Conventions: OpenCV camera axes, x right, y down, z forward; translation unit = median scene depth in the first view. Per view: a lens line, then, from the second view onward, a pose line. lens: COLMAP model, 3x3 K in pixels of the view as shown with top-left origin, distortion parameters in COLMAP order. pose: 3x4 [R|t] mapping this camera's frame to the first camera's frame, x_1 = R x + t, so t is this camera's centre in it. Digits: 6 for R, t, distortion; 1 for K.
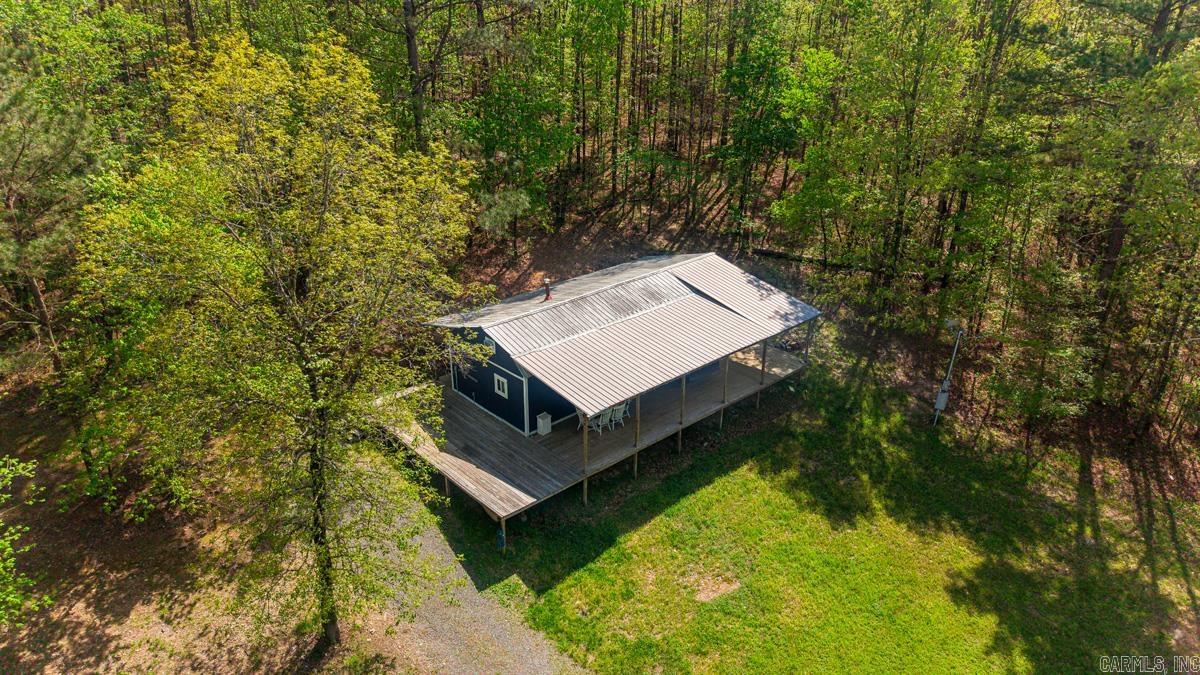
lens RADIAL K [[794.1, 0, 596.1], [0, 794.1, 329.2], [0, 0, 1]] dist [0.018730, -0.027509]
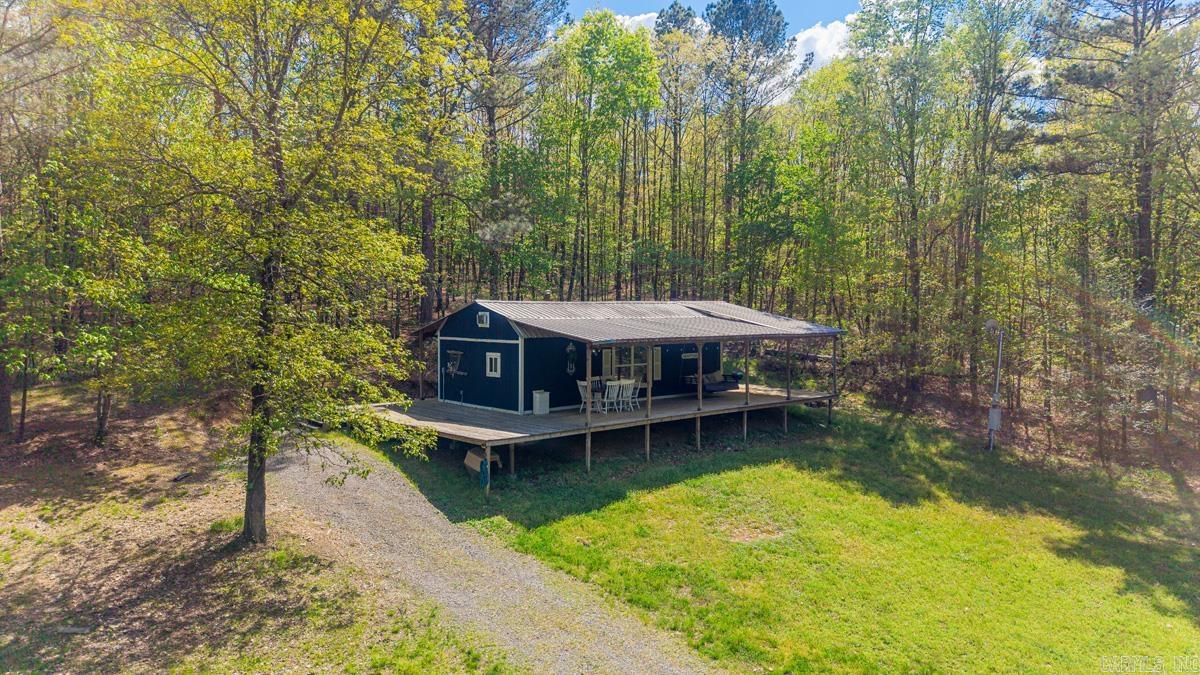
lens RADIAL K [[794.1, 0, 596.4], [0, 794.1, 335.5], [0, 0, 1]] dist [0.018730, -0.027509]
pose [[0.999987, -0.002608, -0.004333, -0.000994], [0.000739, 0.922941, -0.384940, 0.387199], [0.005003, 0.384932, 0.922931, 0.172471]]
